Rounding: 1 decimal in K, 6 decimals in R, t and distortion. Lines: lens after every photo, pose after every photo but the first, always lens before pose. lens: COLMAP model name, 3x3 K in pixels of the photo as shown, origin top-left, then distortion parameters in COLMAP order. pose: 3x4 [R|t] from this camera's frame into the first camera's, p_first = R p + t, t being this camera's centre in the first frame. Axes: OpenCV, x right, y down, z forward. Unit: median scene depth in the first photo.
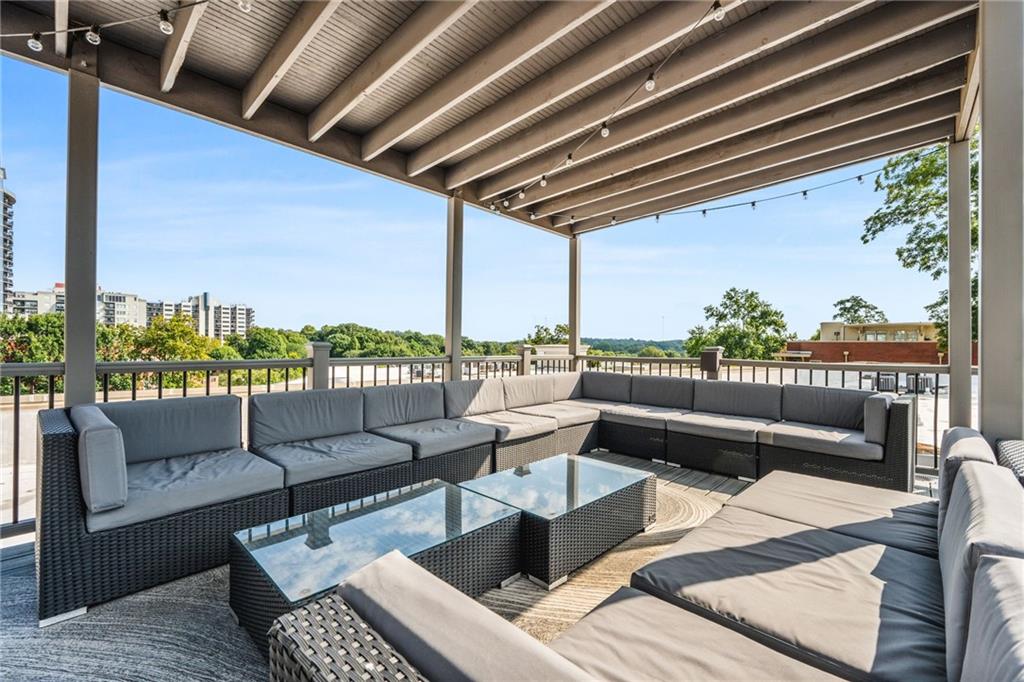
lens RADIAL K [[413.6, 0, 506.8], [0, 413.6, 342.8], [0, 0, 1]] dist [-0.001088, 0.000059]
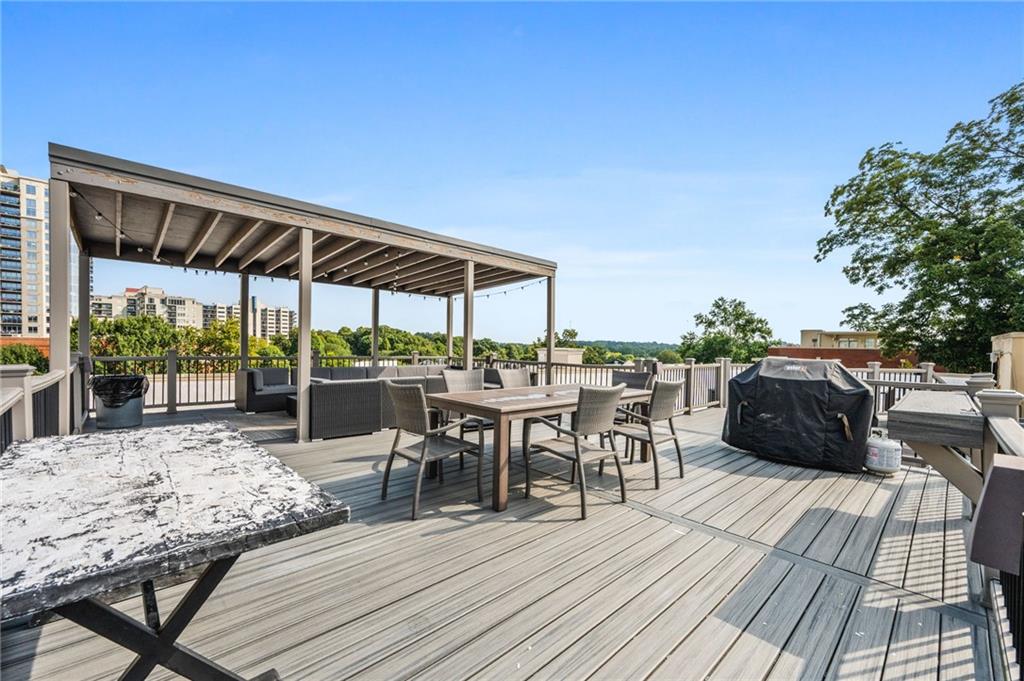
lens RADIAL K [[413.6, 0, 517.8], [0, 413.6, 348.9], [0, 0, 1]] dist [-0.001088, 0.000059]
pose [[0.998316, 0.011033, -0.056959, 0.071772], [-0.010372, 0.999876, 0.011881, -0.004152], [0.057083, -0.011270, 0.998306, -0.114539]]
